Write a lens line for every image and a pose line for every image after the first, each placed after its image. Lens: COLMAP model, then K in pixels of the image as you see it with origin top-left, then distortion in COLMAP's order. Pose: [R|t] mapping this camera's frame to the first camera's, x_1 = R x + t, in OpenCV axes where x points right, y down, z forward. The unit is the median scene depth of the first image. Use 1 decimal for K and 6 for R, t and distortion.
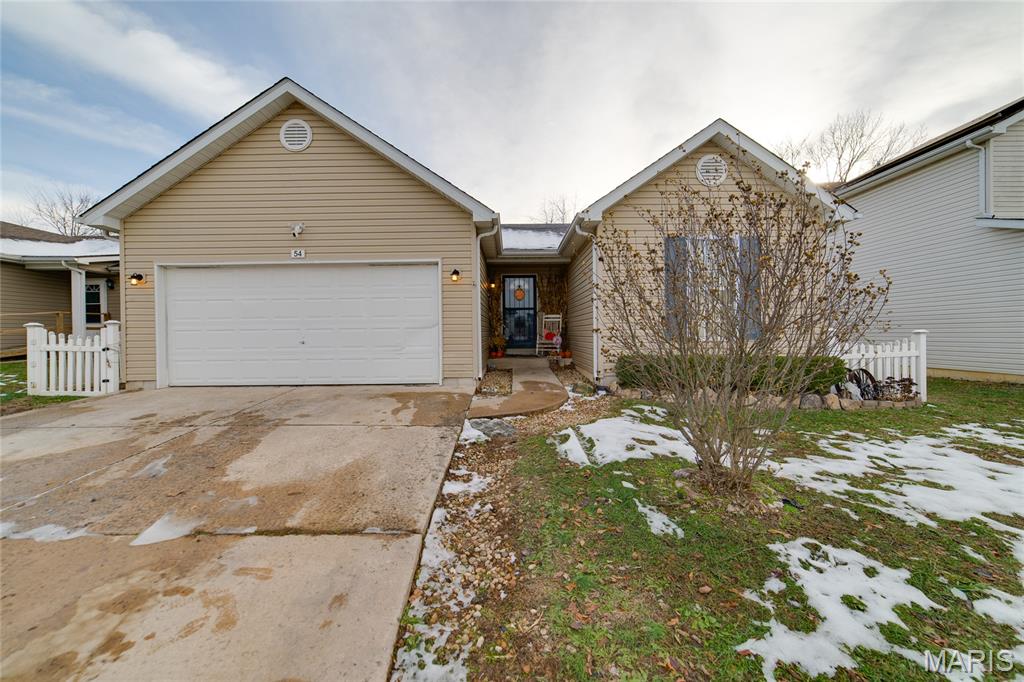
lens RADIAL K [[400.9, 0, 514.7], [0, 400.9, 342.1], [0, 0, 1]] dist [-0.022806, 0.009721]
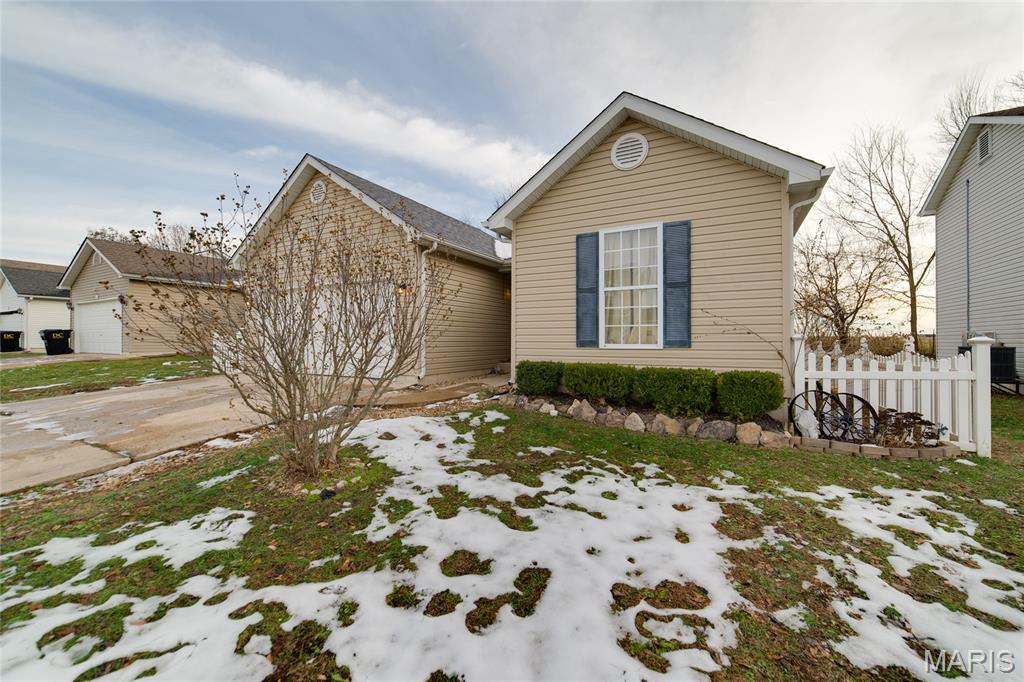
lens RADIAL K [[400.9, 0, 514.7], [0, 400.9, 342.1], [0, 0, 1]] dist [-0.022806, 0.009721]
pose [[0.866259, 0.004930, -0.499571, 0.796102], [-0.018436, 0.999586, -0.022104, 0.007362], [0.499255, 0.028358, 0.865991, 0.153407]]
